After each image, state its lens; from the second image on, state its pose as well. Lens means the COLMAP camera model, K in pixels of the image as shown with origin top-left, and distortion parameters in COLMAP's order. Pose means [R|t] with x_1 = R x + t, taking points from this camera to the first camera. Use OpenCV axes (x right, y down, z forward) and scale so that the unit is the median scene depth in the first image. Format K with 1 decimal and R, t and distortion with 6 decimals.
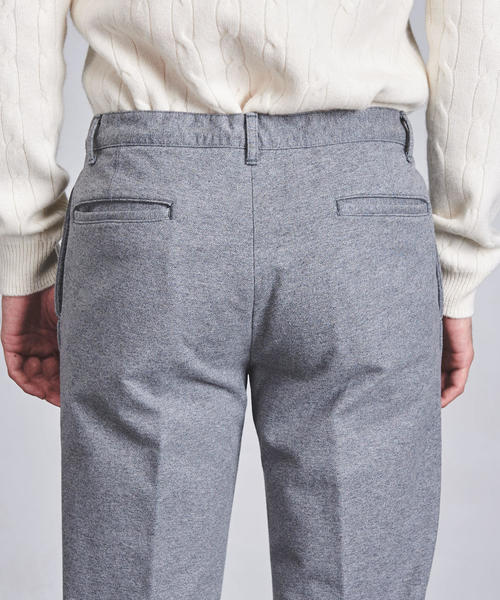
lens RADIAL K [[1332.2, 0, 244.9], [0, 1332.2, 303.5], [0, 0, 1]] dist [0.725311, 0.000000]
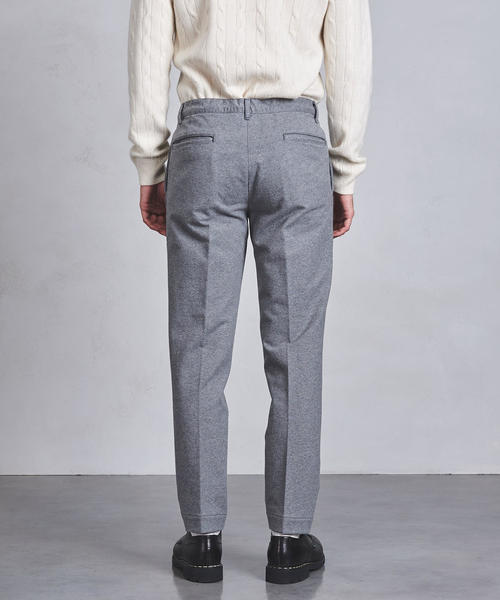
lens RADIAL K [[1001.0, 0, 257.6], [0, 1001.0, 311.2], [0, 0, 1]] dist [-0.020153, 0.000000]
pose [[0.999641, -0.002383, -0.026695, 0.066253], [0.002396, 0.999997, 0.000479, 0.222570], [0.026694, -0.000543, 0.999643, -0.722991]]
